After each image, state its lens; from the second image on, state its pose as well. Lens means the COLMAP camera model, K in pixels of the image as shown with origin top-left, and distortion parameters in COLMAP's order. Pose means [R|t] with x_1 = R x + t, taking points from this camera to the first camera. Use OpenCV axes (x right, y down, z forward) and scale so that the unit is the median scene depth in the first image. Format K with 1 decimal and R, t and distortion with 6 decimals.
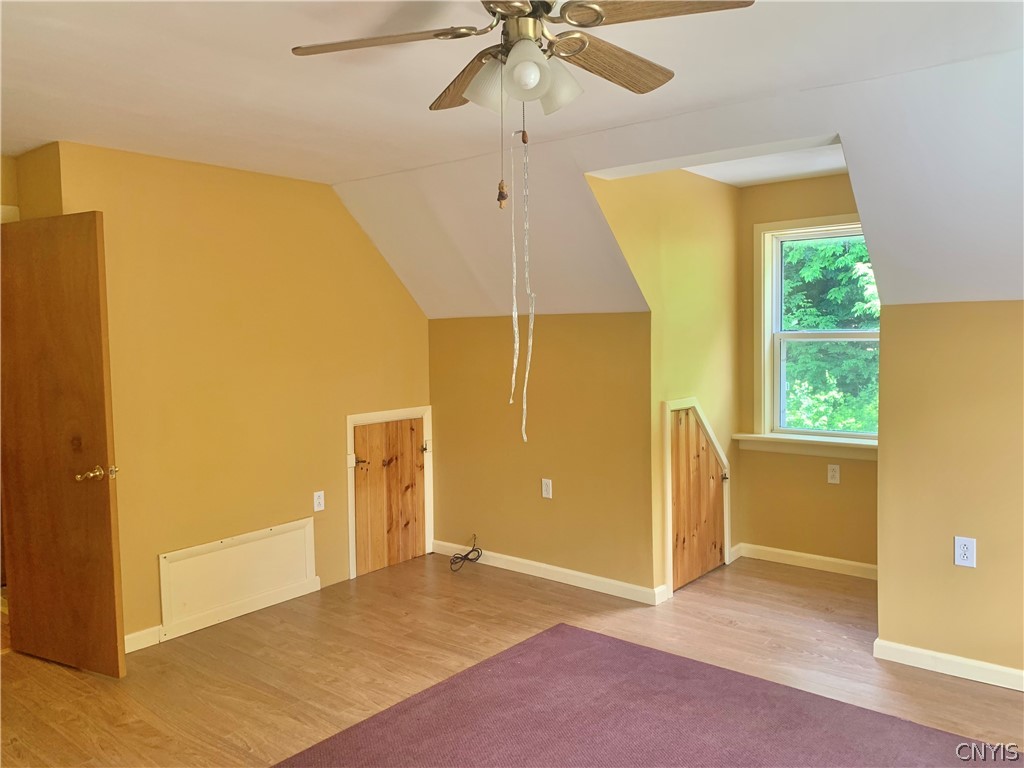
lens RADIAL K [[787.9, 0, 512.0], [0, 787.9, 384.0], [0, 0, 1]] dist [0.020501, -0.007251]
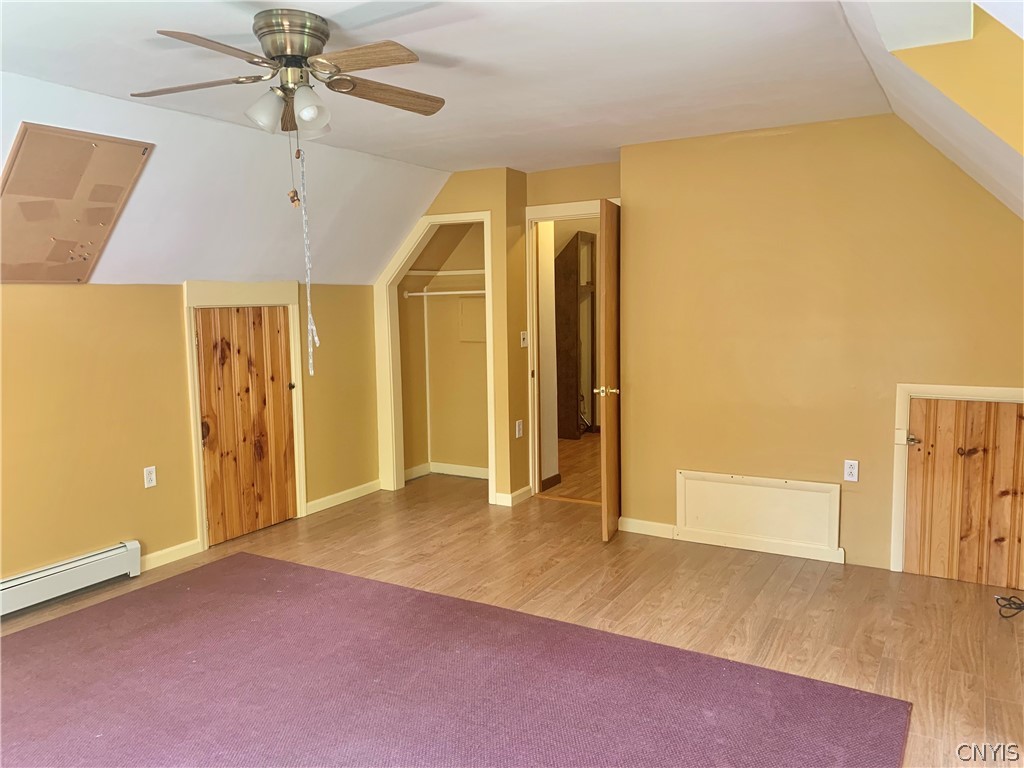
lens RADIAL K [[787.9, 0, 512.0], [0, 787.9, 384.0], [0, 0, 1]] dist [0.020501, -0.007251]
pose [[0.152486, 0.127156, -0.980091, 0.636149], [-0.056387, 0.991193, 0.119823, -0.043828], [0.986696, 0.036993, 0.158313, 0.496822]]
